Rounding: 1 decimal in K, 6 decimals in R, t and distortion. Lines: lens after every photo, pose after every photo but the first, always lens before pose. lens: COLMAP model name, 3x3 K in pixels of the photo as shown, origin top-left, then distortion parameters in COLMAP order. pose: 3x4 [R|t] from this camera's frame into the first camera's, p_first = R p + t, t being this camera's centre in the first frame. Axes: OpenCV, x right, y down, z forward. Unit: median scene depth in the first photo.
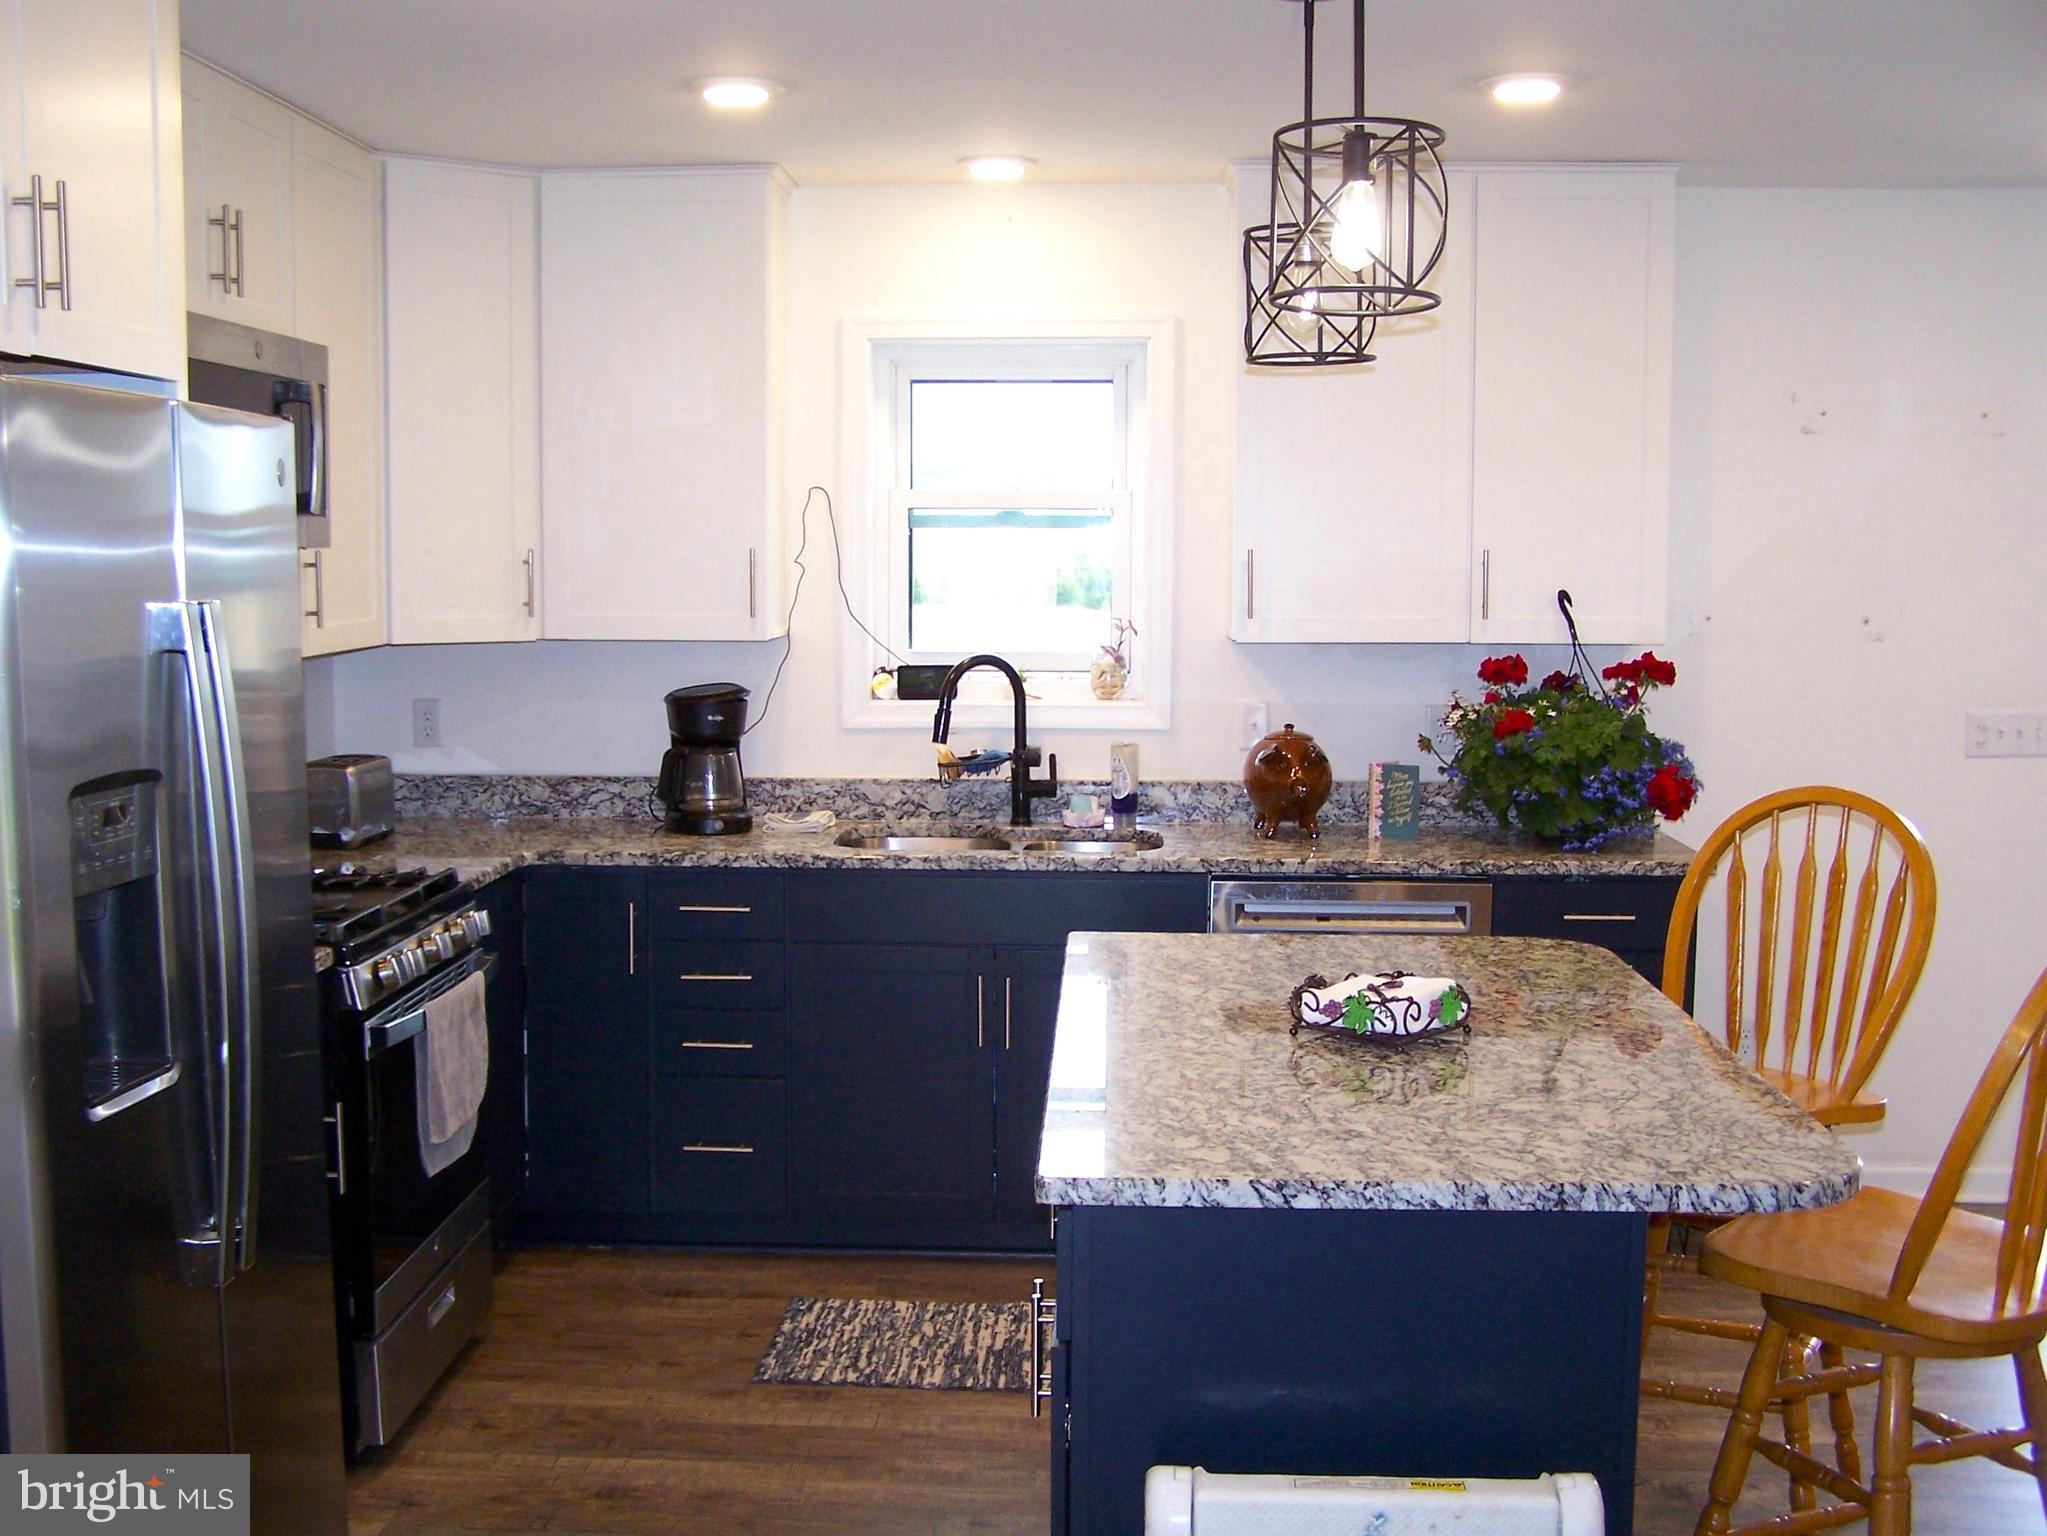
lens RADIAL K [[2336.4, 0, 984.8], [0, 2336.4, 776.6], [0, 0, 1]] dist [-0.196947, 0.340543]
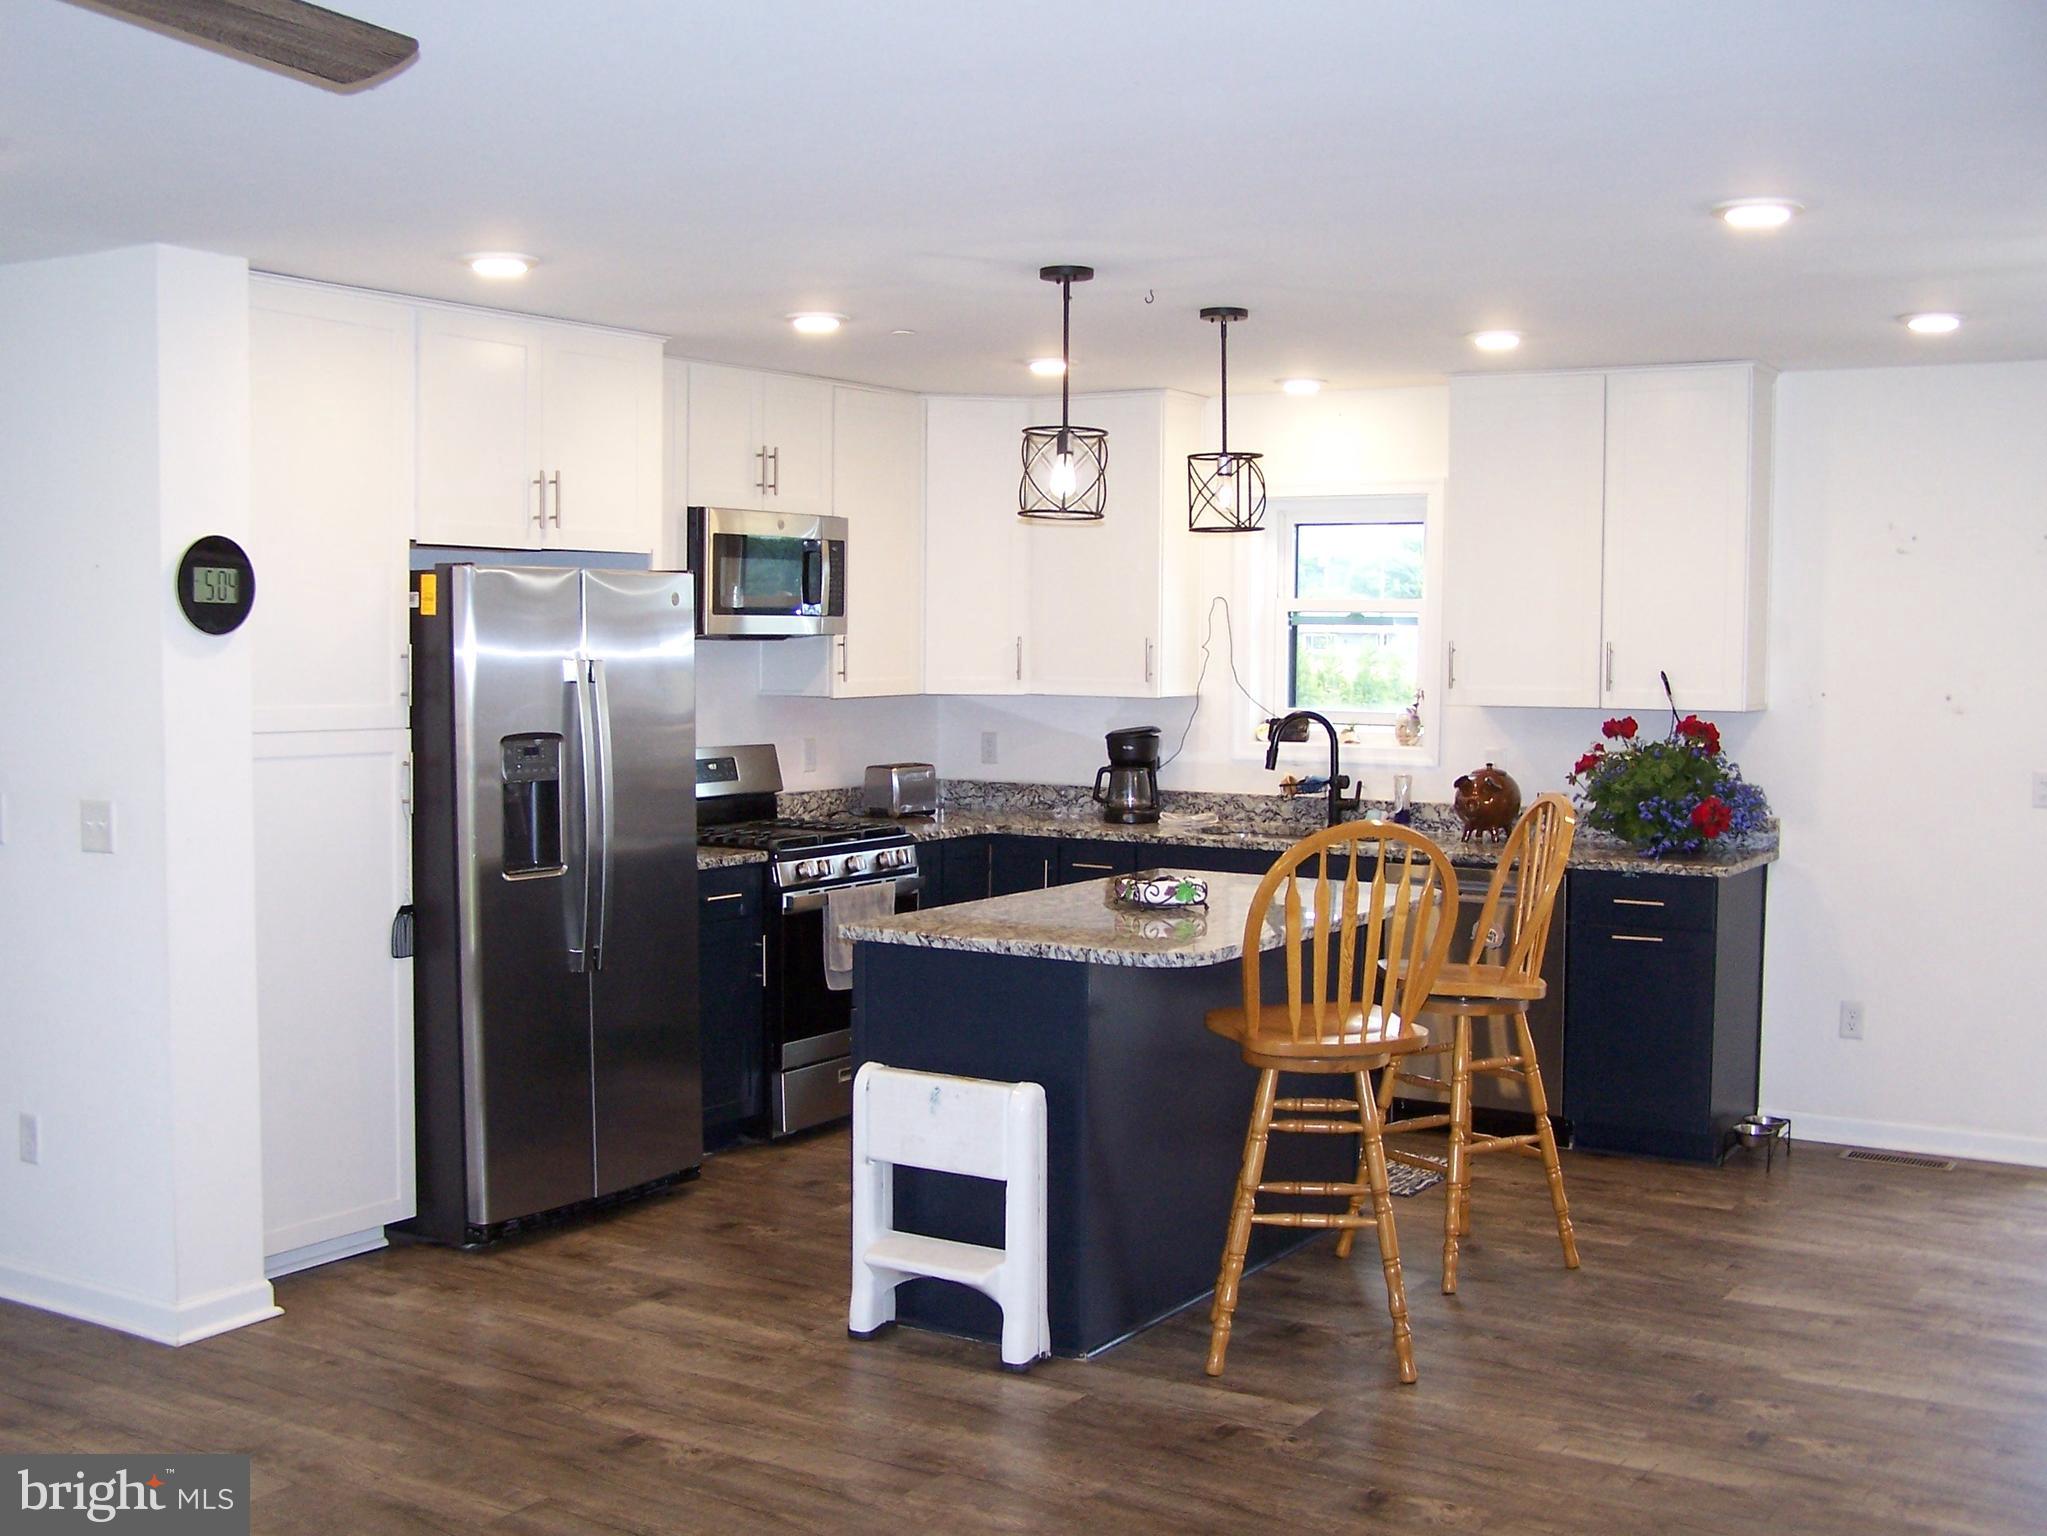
lens RADIAL K [[2336.4, 0, 984.8], [0, 2336.4, 776.6], [0, 0, 1]] dist [-0.196947, 0.340543]
pose [[0.872172, 0.033406, -0.488057, 0.555062], [-0.051677, 0.998375, -0.024013, 0.035813], [0.486462, 0.046164, 0.872481, -0.391377]]
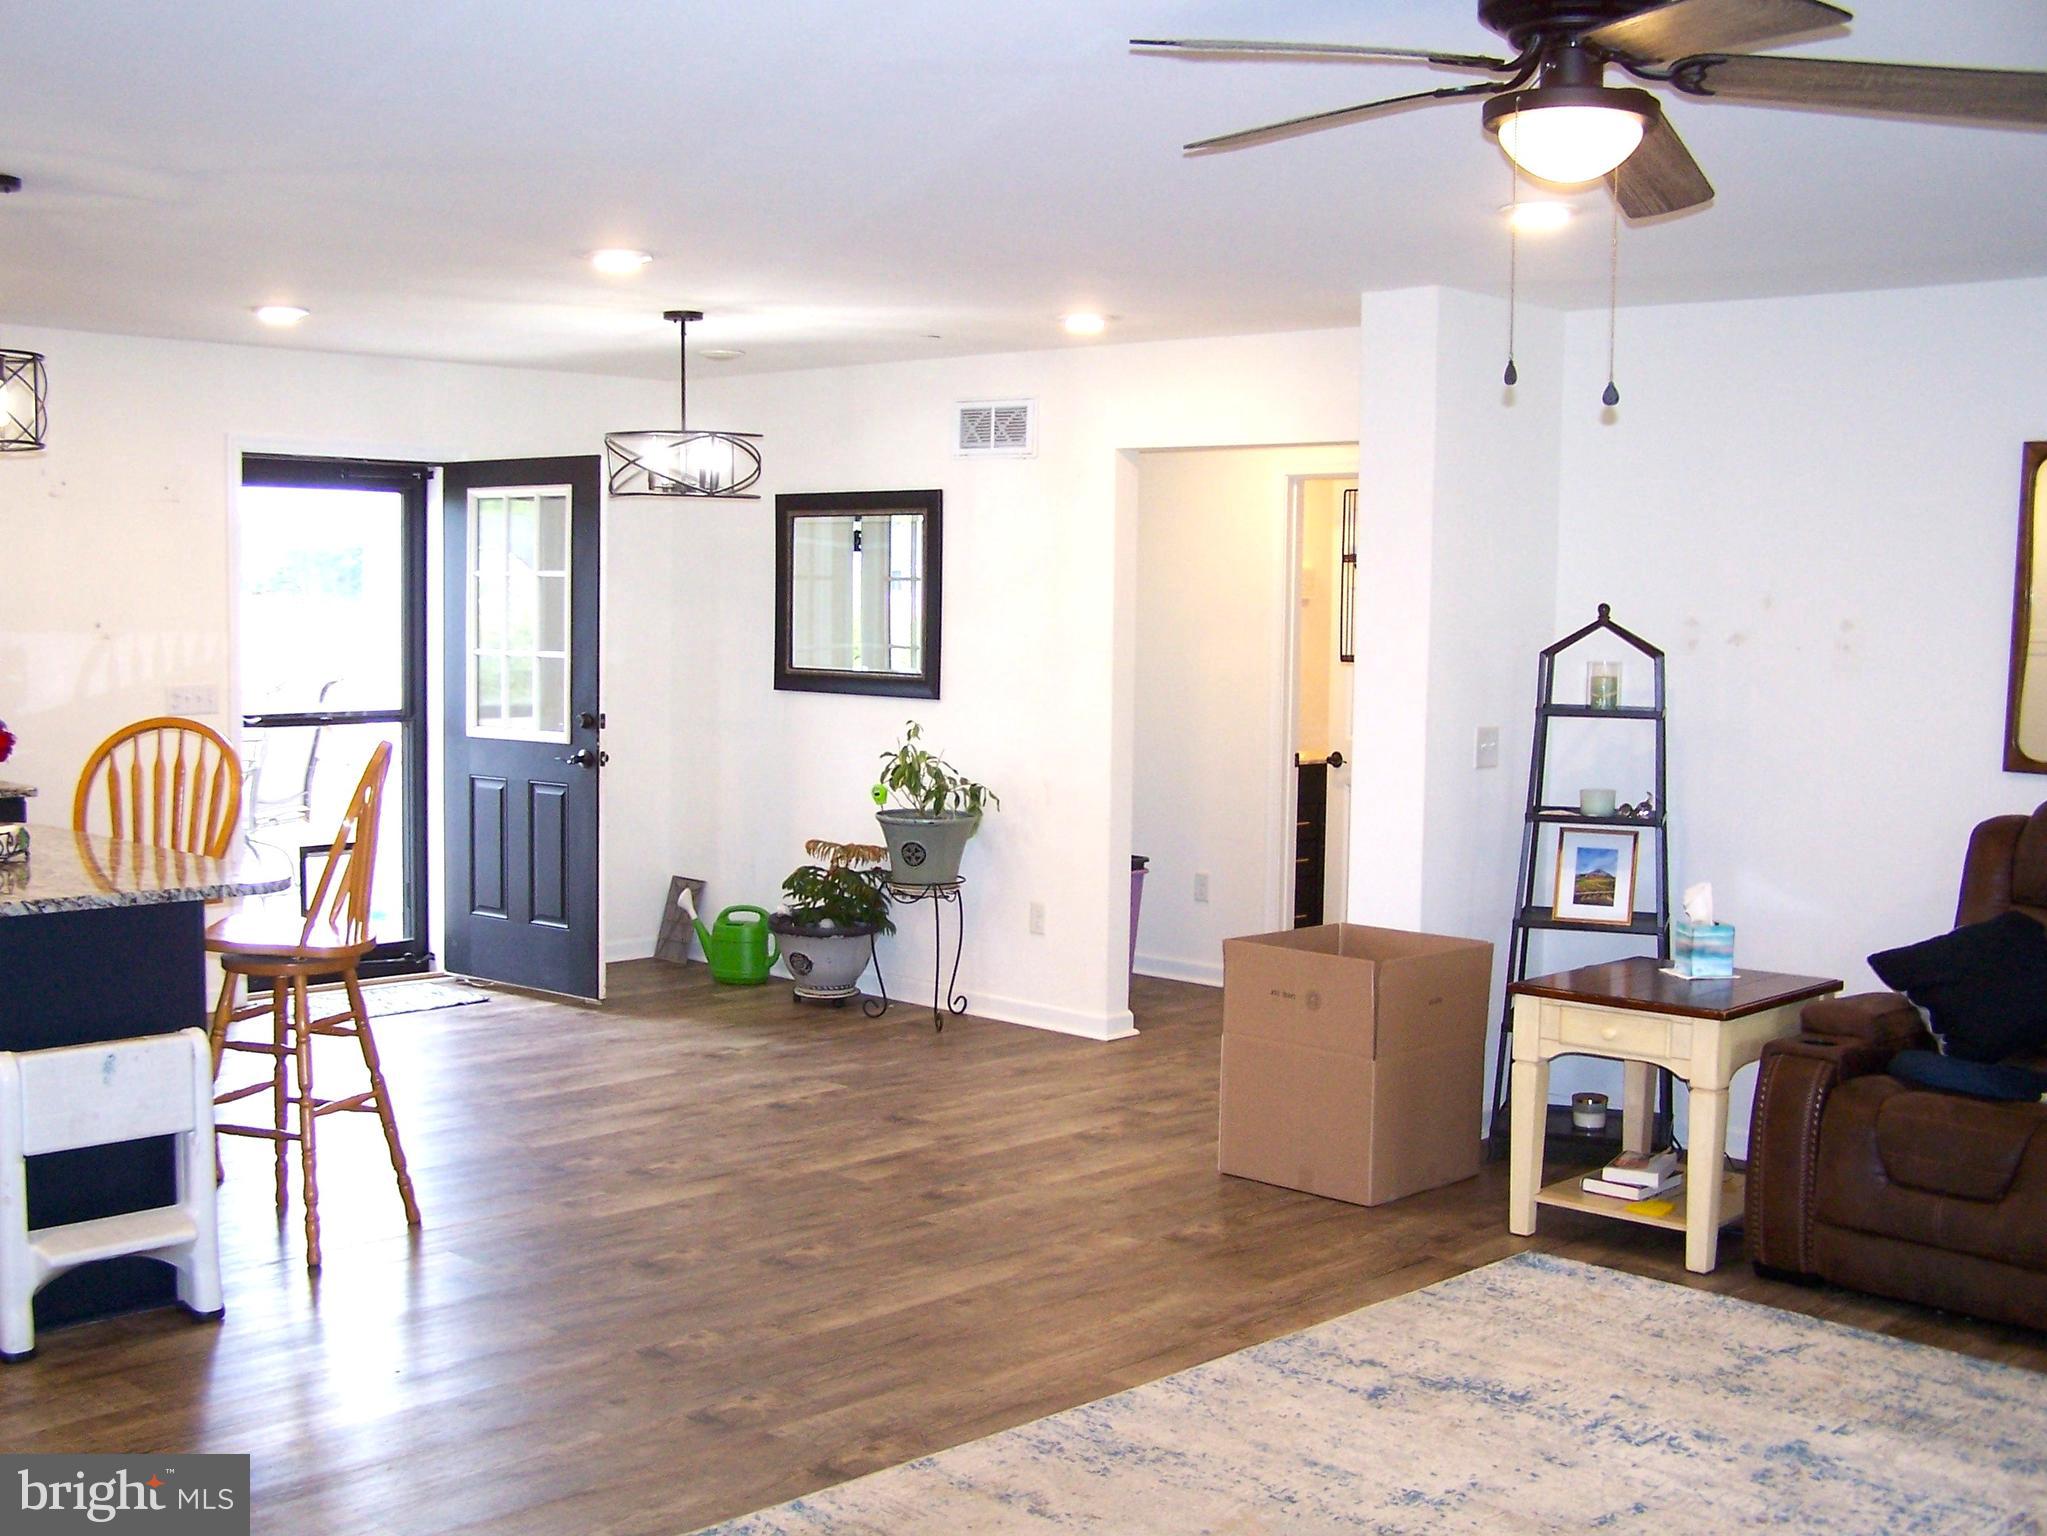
lens RADIAL K [[2336.4, 0, 984.8], [0, 2336.4, 776.6], [0, 0, 1]] dist [-0.196947, 0.340543]
pose [[0.653907, -0.051679, 0.754808, -0.364849], [0.059053, 0.998107, 0.017177, 0.038360], [-0.754267, 0.033342, 0.655721, -0.400605]]
